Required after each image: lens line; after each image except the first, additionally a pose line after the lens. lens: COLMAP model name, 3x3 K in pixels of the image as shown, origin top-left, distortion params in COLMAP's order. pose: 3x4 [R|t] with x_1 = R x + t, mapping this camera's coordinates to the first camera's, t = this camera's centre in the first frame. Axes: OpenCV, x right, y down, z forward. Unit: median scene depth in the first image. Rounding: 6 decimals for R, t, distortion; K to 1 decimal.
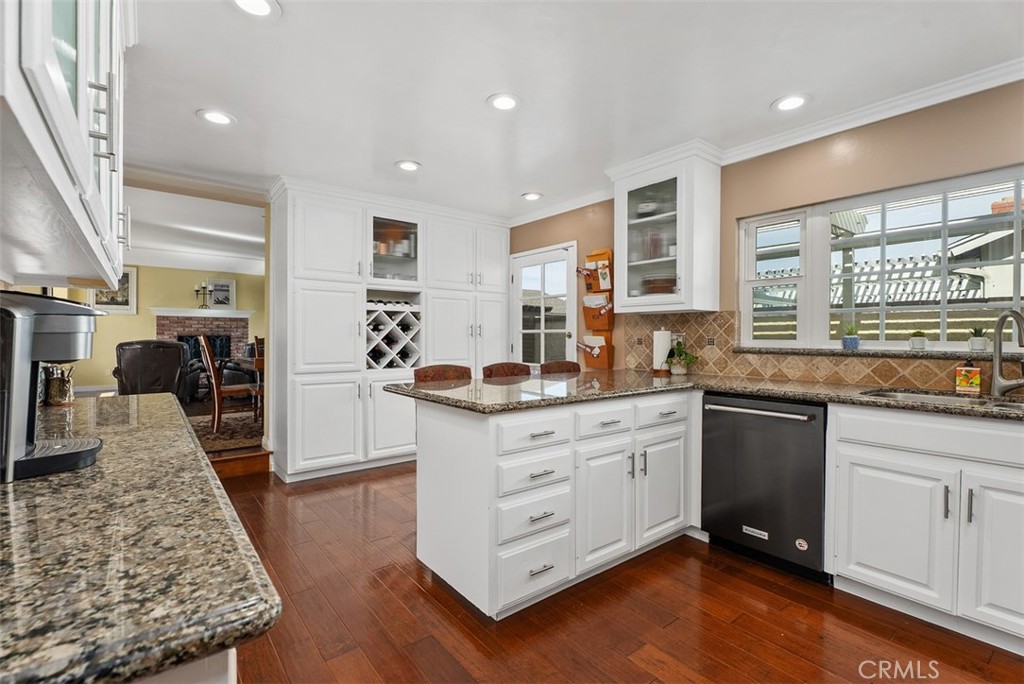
lens RADIAL K [[461.1, 0, 521.8], [0, 461.1, 340.3], [0, 0, 1]] dist [-0.000124, -0.000196]
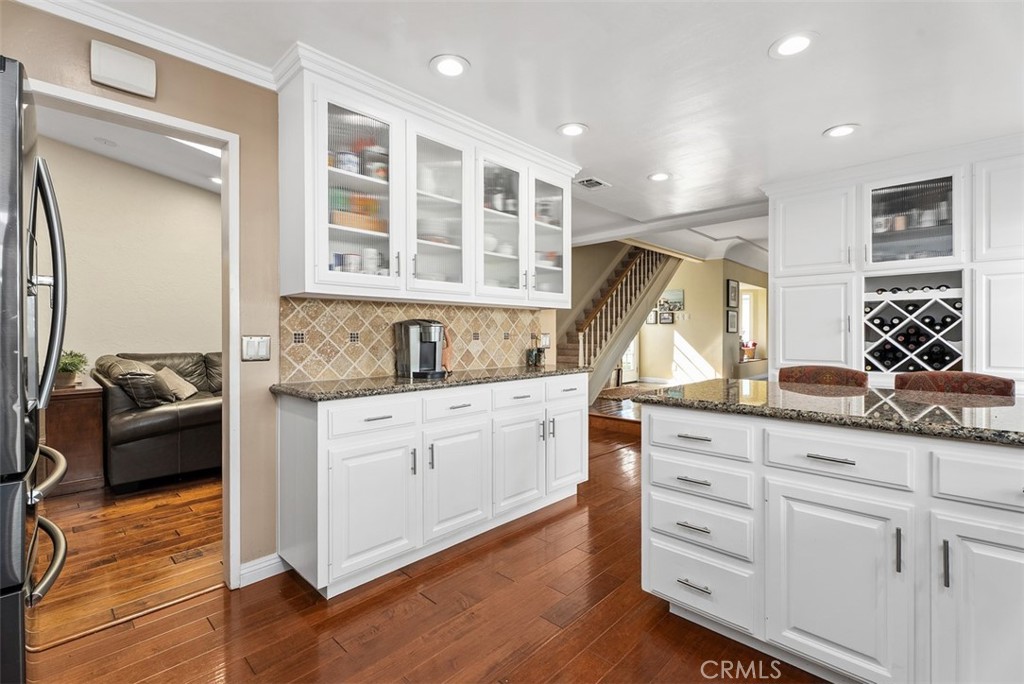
lens RADIAL K [[461.1, 0, 521.8], [0, 461.1, 340.3], [0, 0, 1]] dist [-0.000124, -0.000196]
pose [[0.135407, 0.013885, -0.990693, 0.418124], [-0.006796, 0.999891, 0.013085, -0.000574], [0.990767, 0.004960, 0.135486, 0.246557]]
